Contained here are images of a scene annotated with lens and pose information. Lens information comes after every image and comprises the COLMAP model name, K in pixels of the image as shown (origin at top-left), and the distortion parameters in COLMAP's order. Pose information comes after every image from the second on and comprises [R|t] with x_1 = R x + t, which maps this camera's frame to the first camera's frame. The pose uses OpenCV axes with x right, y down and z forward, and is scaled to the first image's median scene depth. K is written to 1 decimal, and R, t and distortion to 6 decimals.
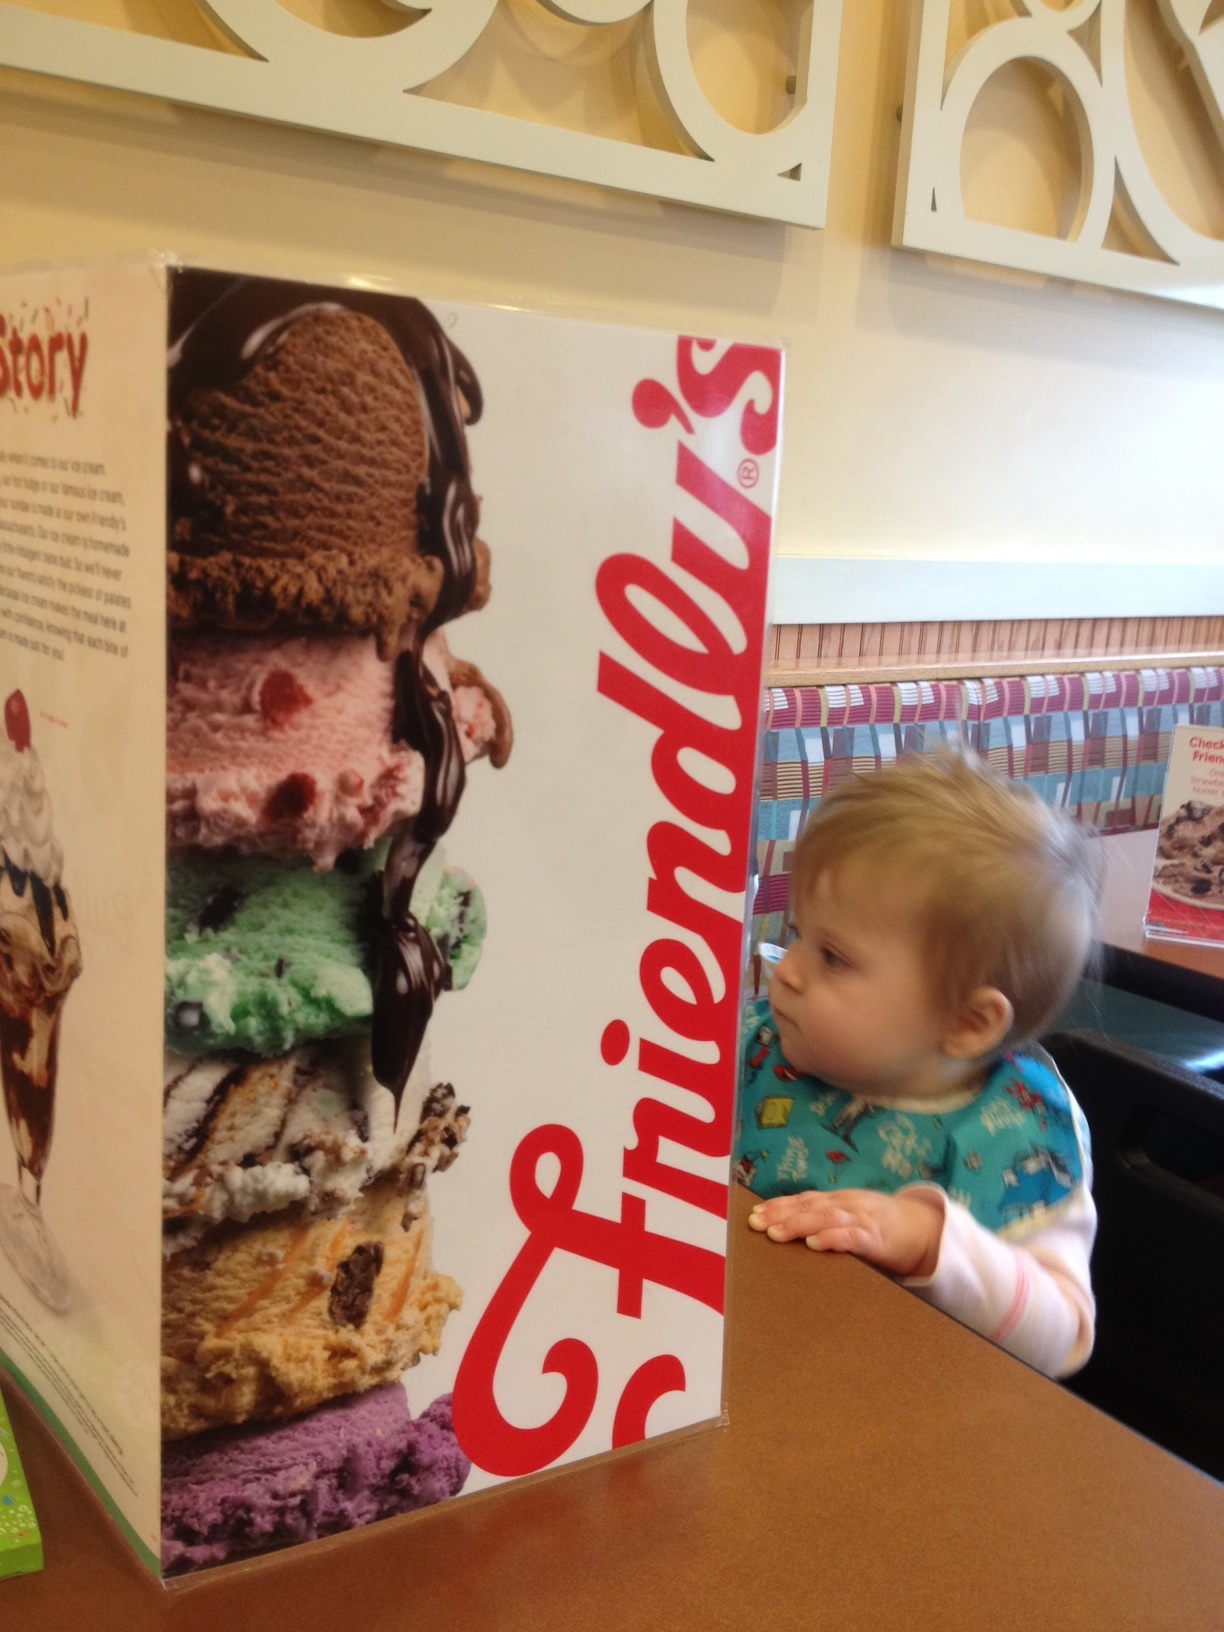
lens RADIAL K [[1650.6, 0, 612.9], [0, 1650.6, 815.3], [0, 0, 1]] dist [0.003293, 0.000000]
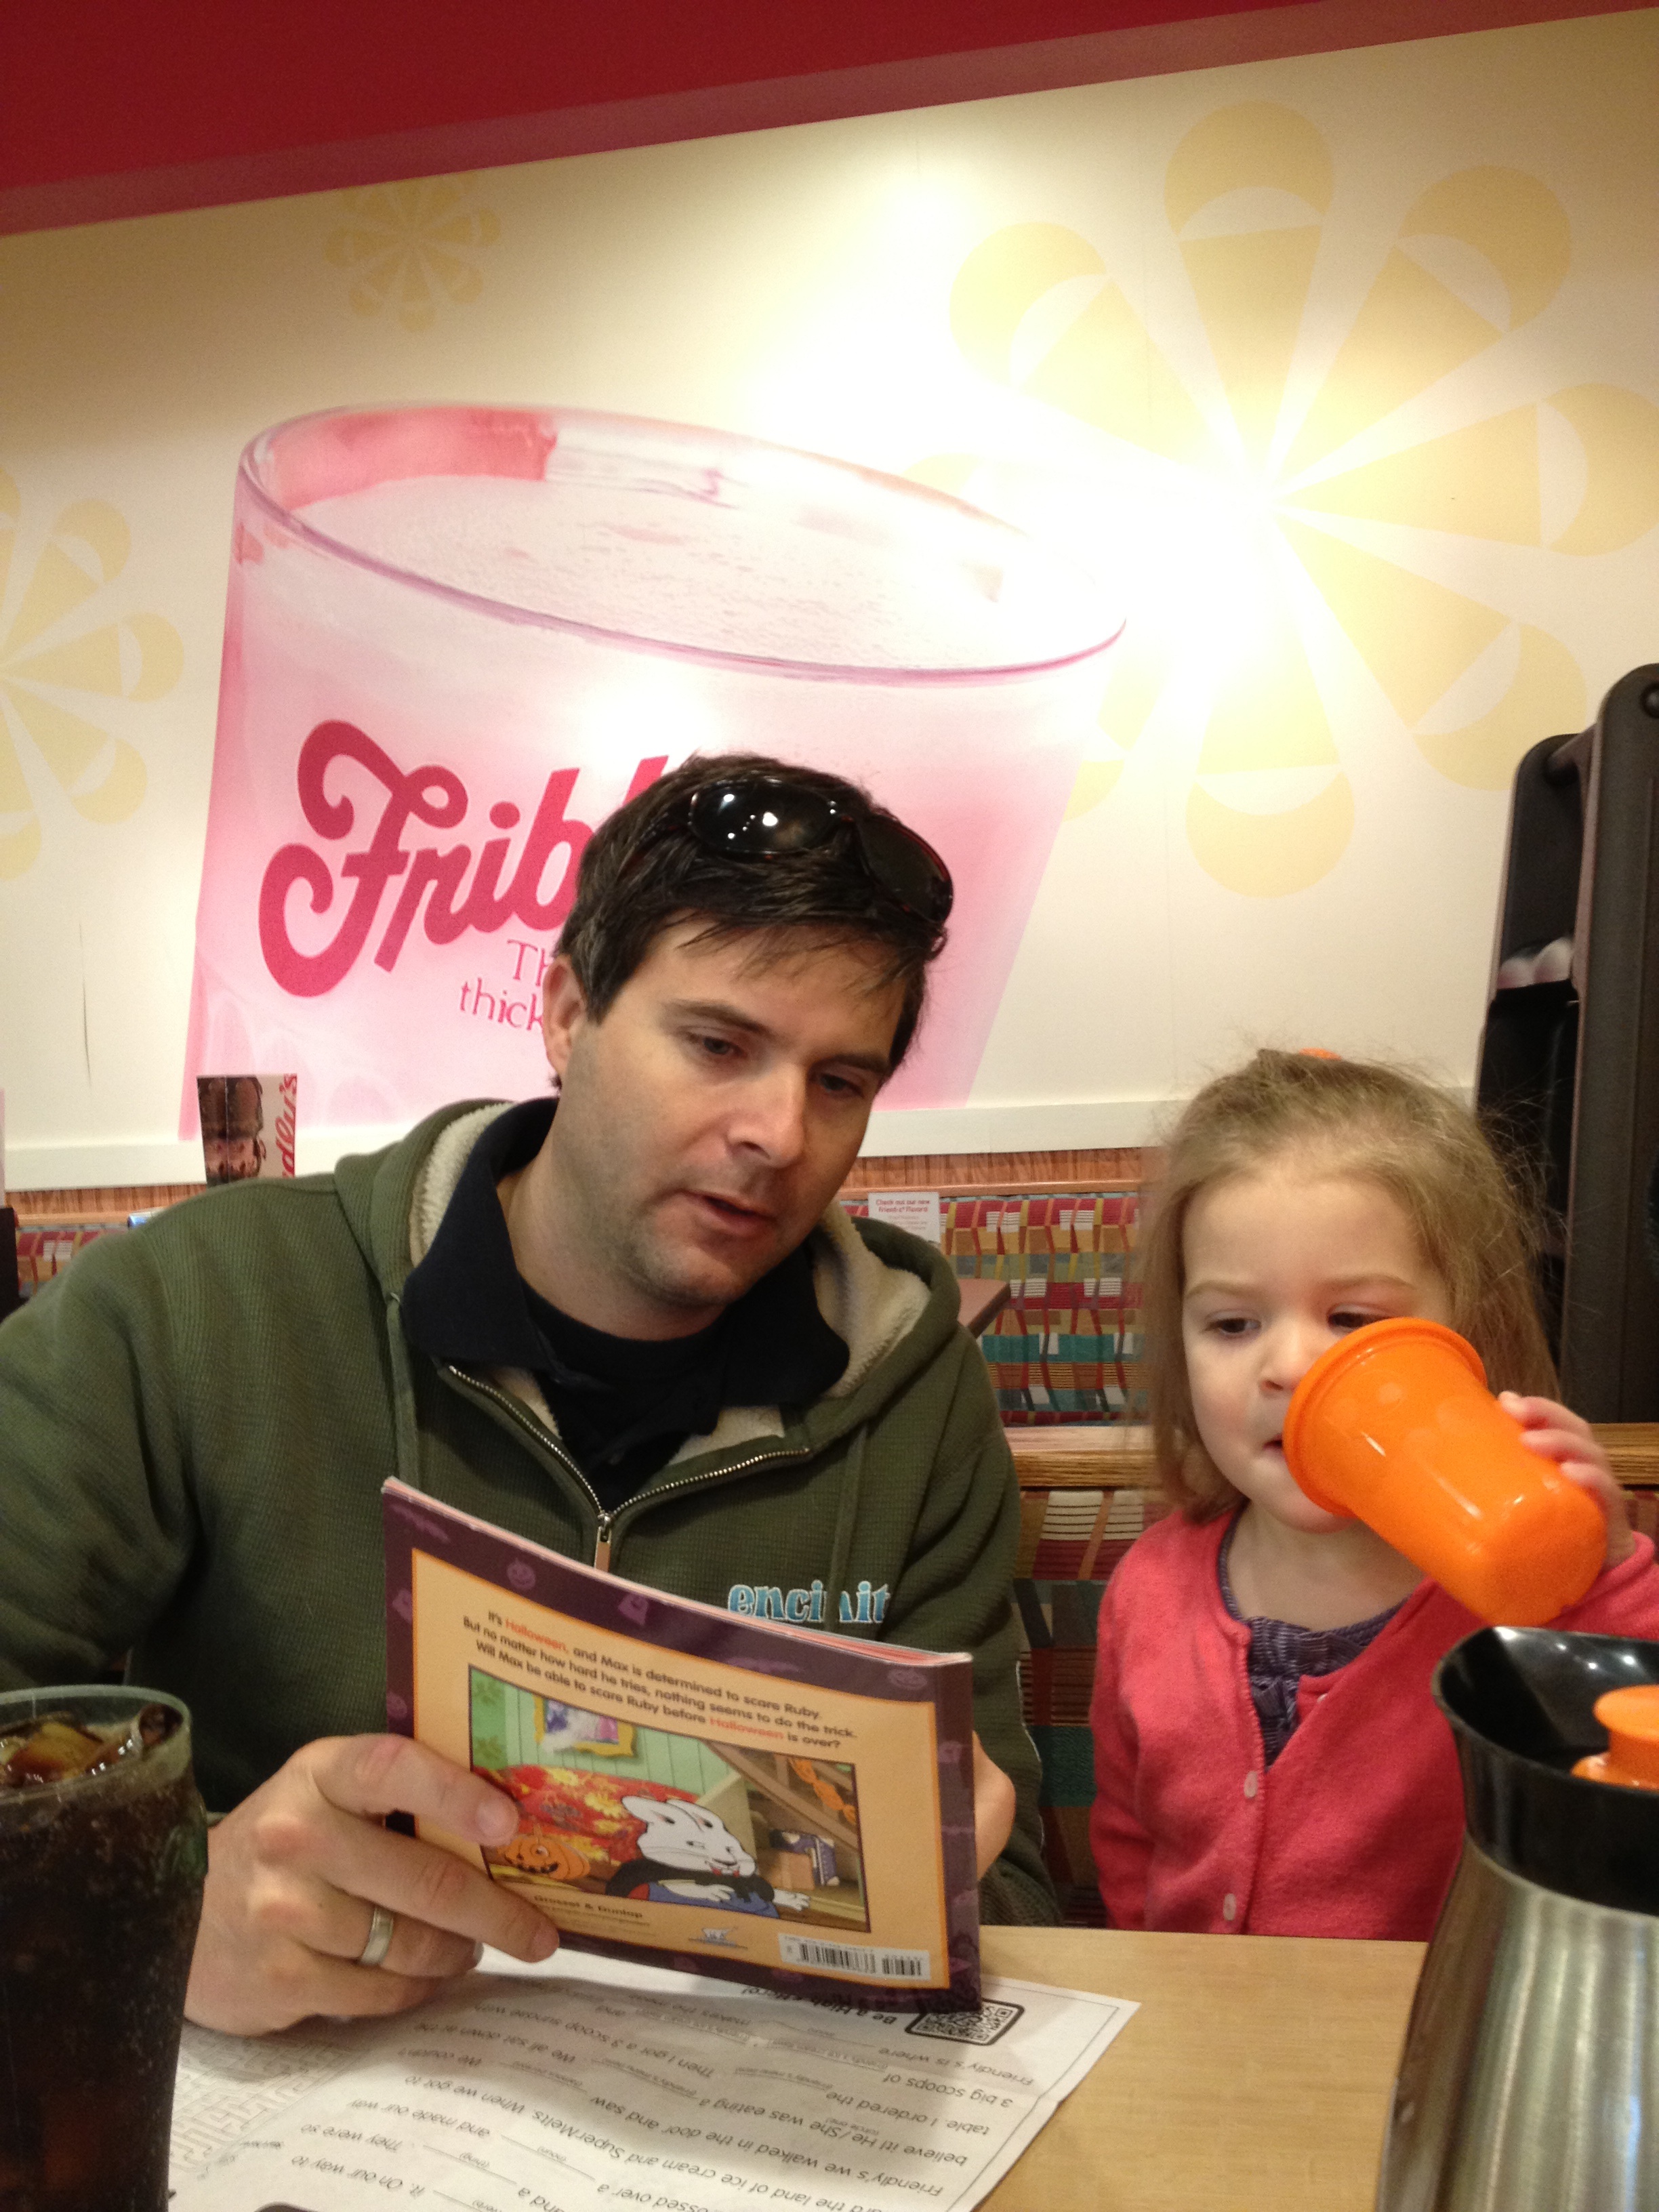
lens RADIAL K [[2237.3, 0, 829.6], [0, 2237.3, 1106.0], [0, 0, 1]] dist [0.003293, 0.000000]
pose [[0.404232, -0.078571, -0.911276, 7.157275], [-0.132165, 0.980830, -0.143195, 0.583700], [0.905057, 0.178323, 0.386099, -0.131108]]
